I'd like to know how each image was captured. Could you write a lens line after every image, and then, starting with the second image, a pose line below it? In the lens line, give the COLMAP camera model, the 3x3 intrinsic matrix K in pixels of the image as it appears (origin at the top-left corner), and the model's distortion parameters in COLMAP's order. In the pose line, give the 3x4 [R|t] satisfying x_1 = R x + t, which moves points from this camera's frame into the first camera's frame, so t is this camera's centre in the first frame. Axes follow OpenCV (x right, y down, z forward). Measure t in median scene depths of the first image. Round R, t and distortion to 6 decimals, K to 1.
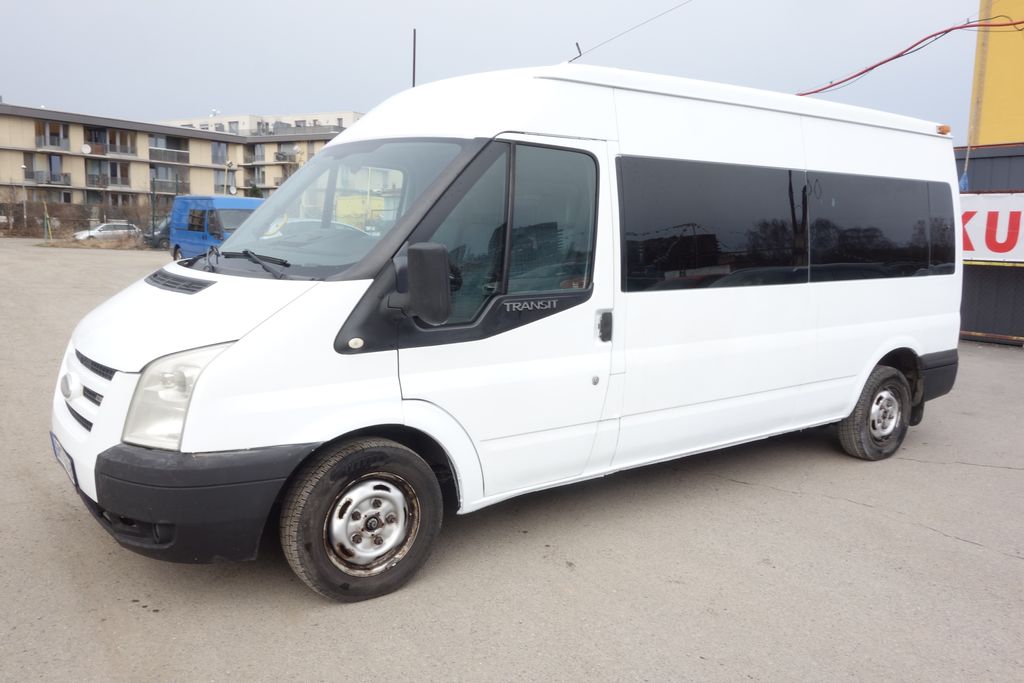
lens RADIAL K [[812.5, 0, 510.5], [0, 812.5, 341.4], [0, 0, 1]] dist [-0.001867, 0.003356]
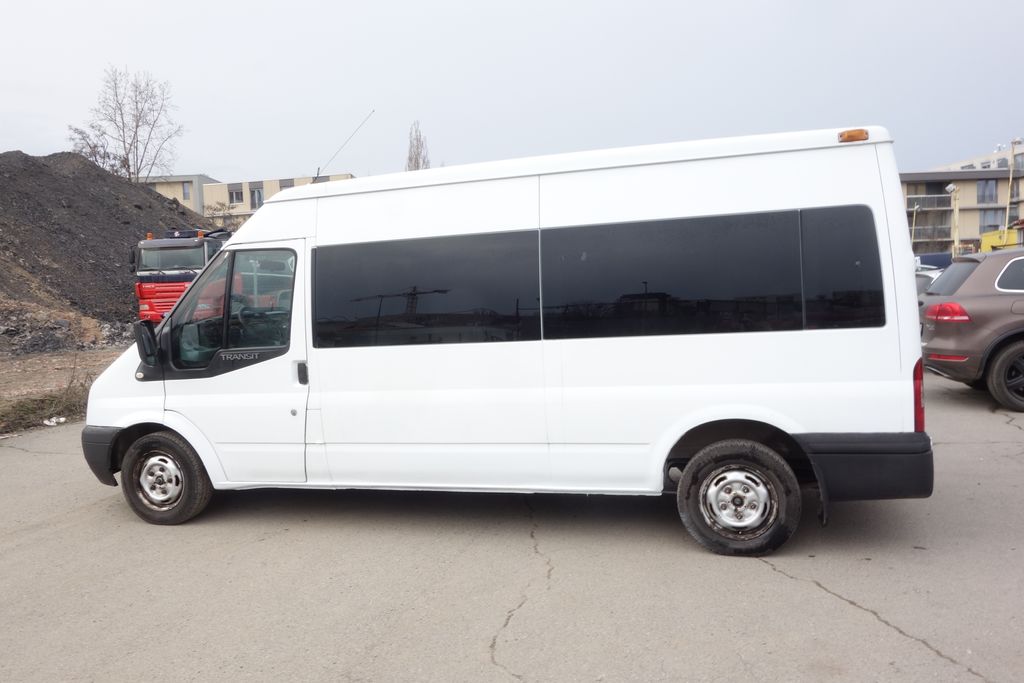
lens RADIAL K [[814.5, 0, 510.7], [0, 814.5, 341.1], [0, 0, 1]] dist [-0.000253, -0.004087]
pose [[0.596799, 0.003244, -0.802384, 1.565419], [-0.051188, 0.998109, -0.034037, -0.048322], [0.800757, 0.061385, 0.595836, 0.512516]]
